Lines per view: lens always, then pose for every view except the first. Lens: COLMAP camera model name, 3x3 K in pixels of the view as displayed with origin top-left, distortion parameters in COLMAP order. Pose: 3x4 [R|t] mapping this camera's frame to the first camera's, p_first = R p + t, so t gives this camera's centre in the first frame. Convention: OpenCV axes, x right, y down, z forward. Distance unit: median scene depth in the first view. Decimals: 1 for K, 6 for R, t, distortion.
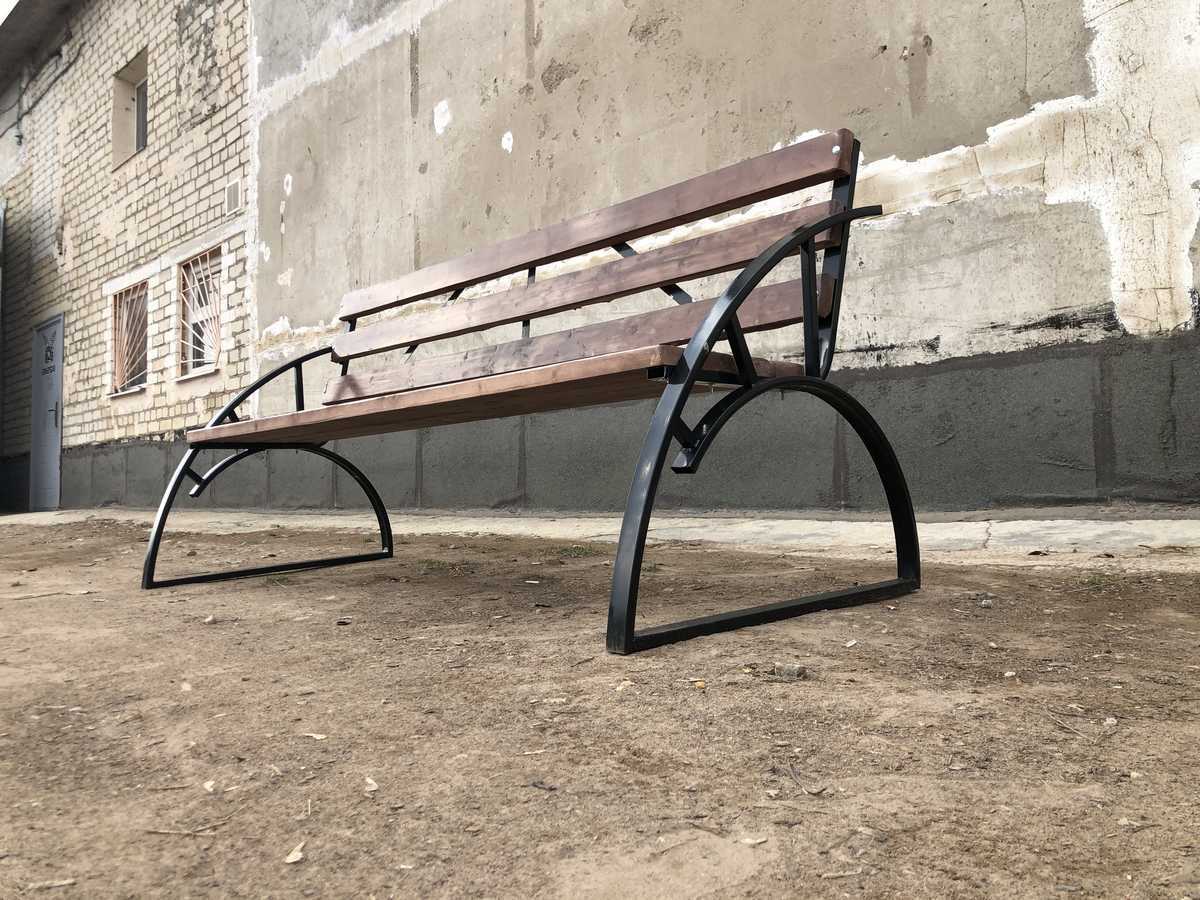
lens RADIAL K [[976.8, 0, 609.1], [0, 976.8, 448.2], [0, 0, 1]] dist [-0.030583, 0.092965]
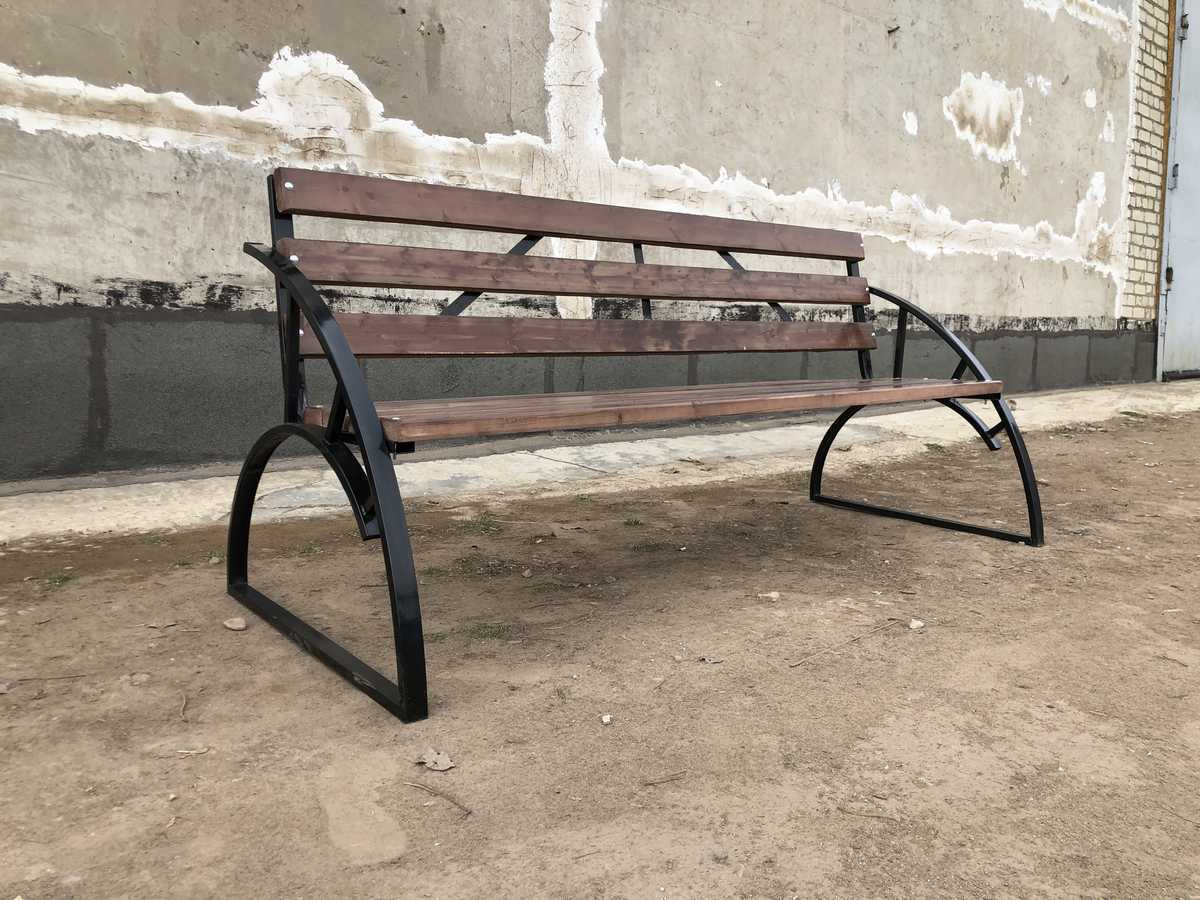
lens RADIAL K [[978.1, 0, 597.4], [0, 978.1, 447.6], [0, 0, 1]] dist [0.000852, 0.024542]
pose [[0.074511, -0.082717, 0.993784, -0.839877], [-0.048893, 0.995052, 0.086489, -0.046985], [-0.996021, -0.055034, 0.070098, 0.736391]]
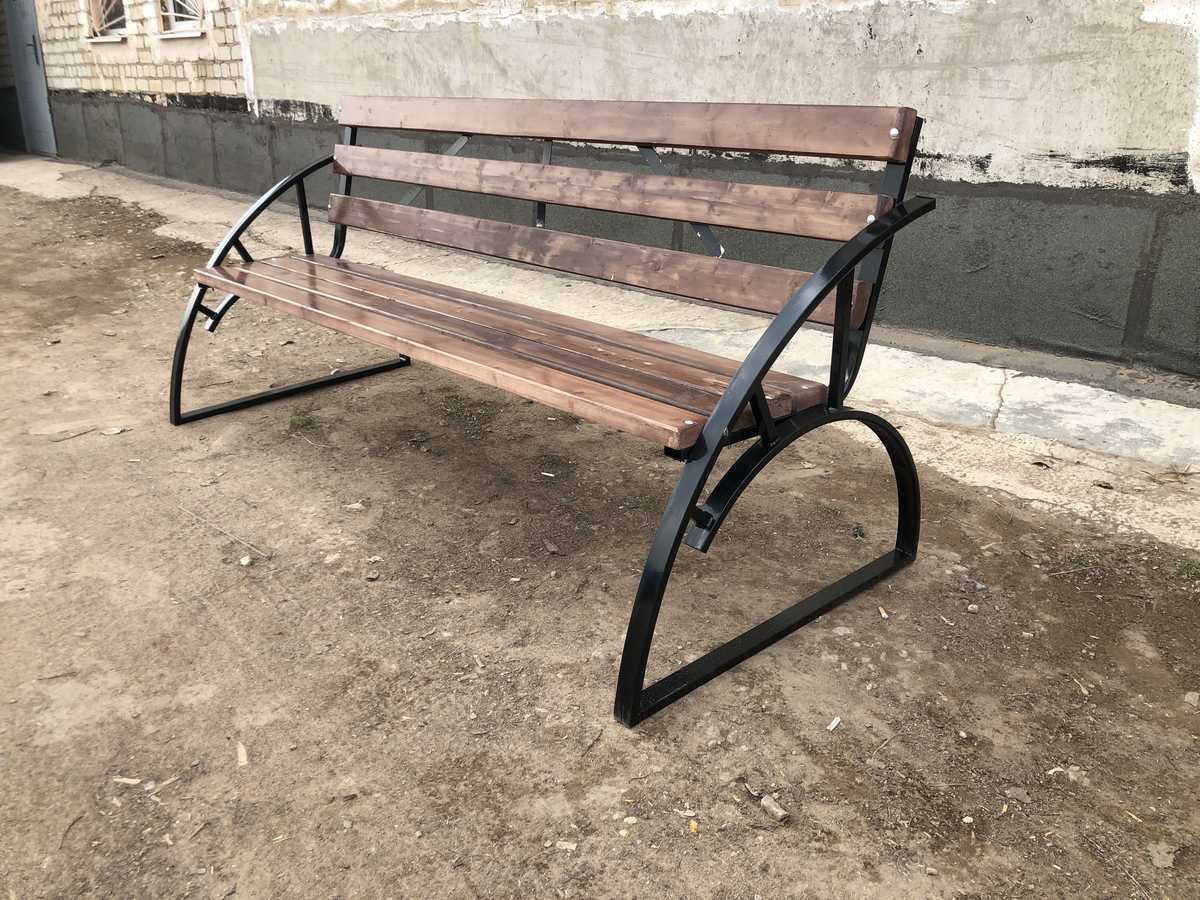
lens RADIAL K [[974.3, 0, 606.3], [0, 974.3, 441.2], [0, 0, 1]] dist [0.006720, 0.006016]
pose [[0.999301, 0.035986, -0.010149, -0.004708], [-0.029221, 0.921002, 0.388459, -0.215175], [0.023326, -0.387891, 0.921410, 0.040419]]
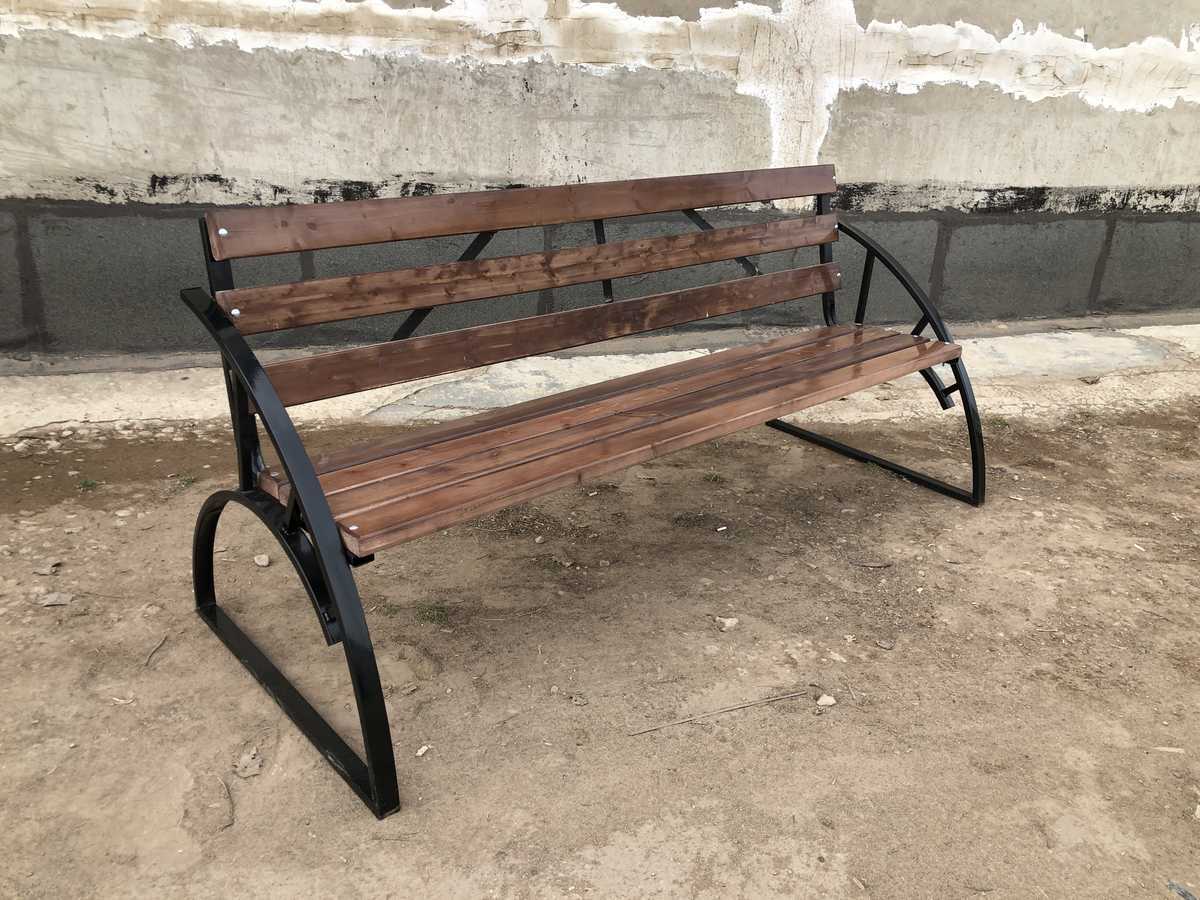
lens RADIAL K [[975.8, 0, 601.6], [0, 975.8, 447.3], [0, 0, 1]] dist [-0.004325, 0.033392]
pose [[0.474004, -0.267198, 0.839003, -0.752380], [-0.088779, 0.933488, 0.347446, -0.230042], [-0.876036, -0.239176, 0.418755, 0.487445]]
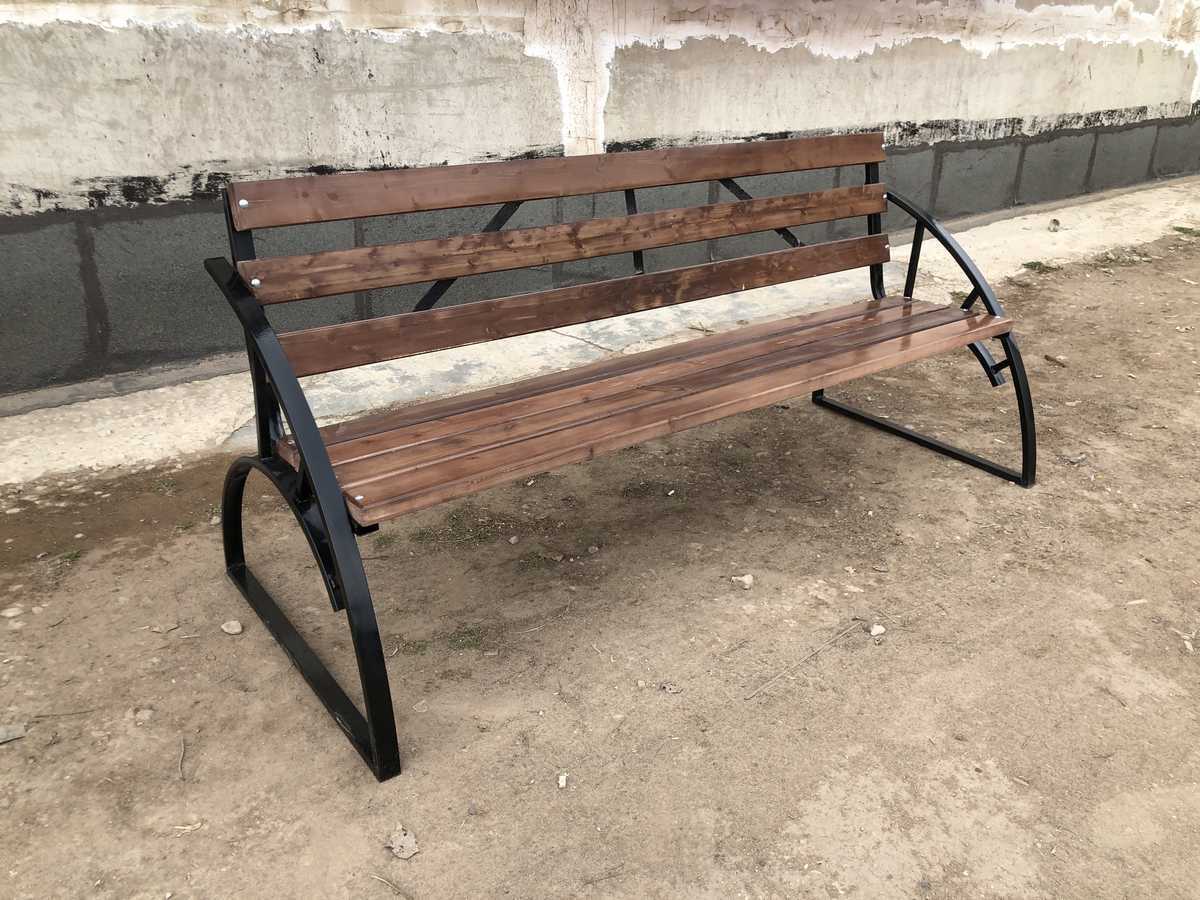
lens RADIAL K [[978.1, 0, 597.4], [0, 978.1, 447.6], [0, 0, 1]] dist [0.000852, 0.024542]
pose [[0.115444, -0.350589, 0.929387, -0.799306], [-0.050268, 0.932382, 0.357963, -0.220517], [-0.992041, -0.088044, 0.090015, 0.709504]]
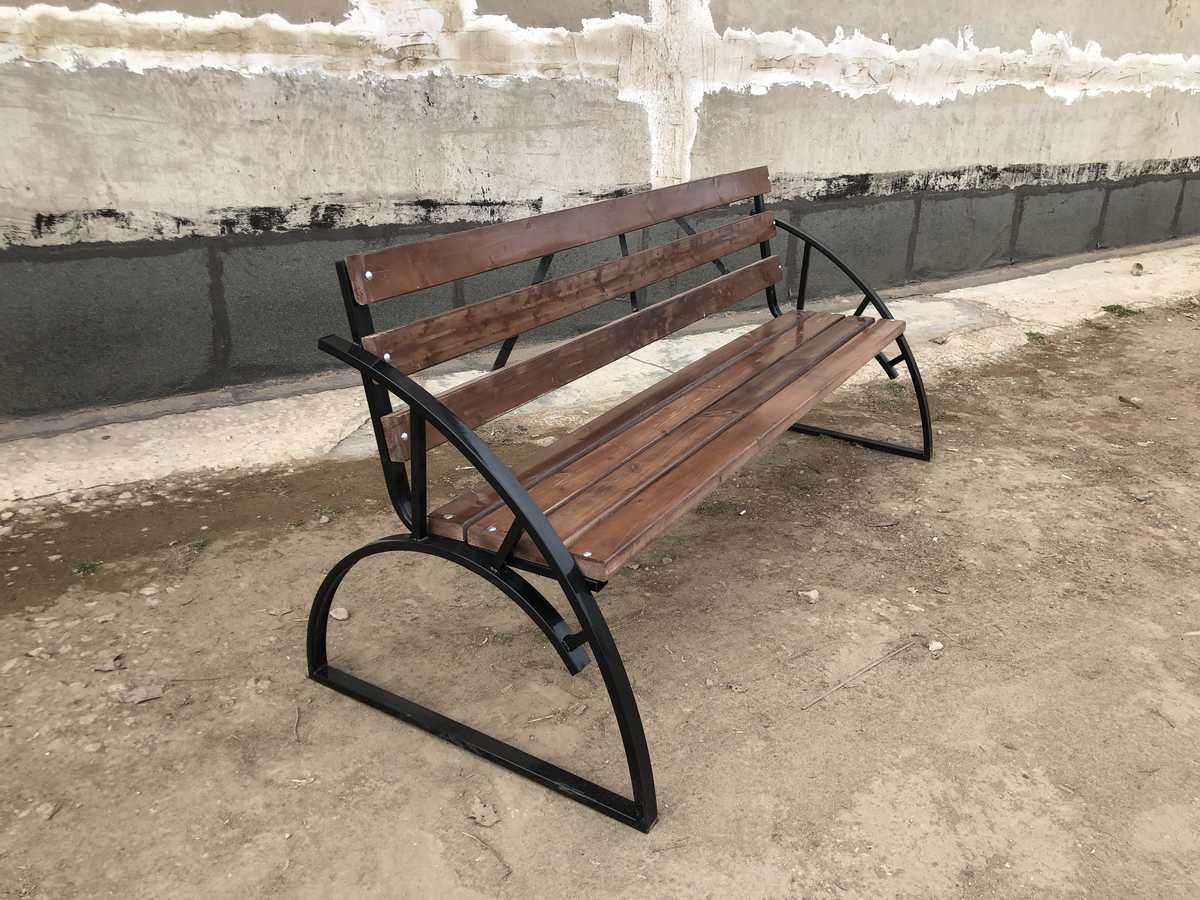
lens RADIAL K [[975.8, 0, 601.6], [0, 975.8, 447.3], [0, 0, 1]] dist [-0.004325, 0.033392]
pose [[0.193459, -0.314494, 0.929337, -0.852118], [-0.060106, 0.941653, 0.331174, -0.227933], [-0.979265, -0.119927, 0.163268, 0.707288]]
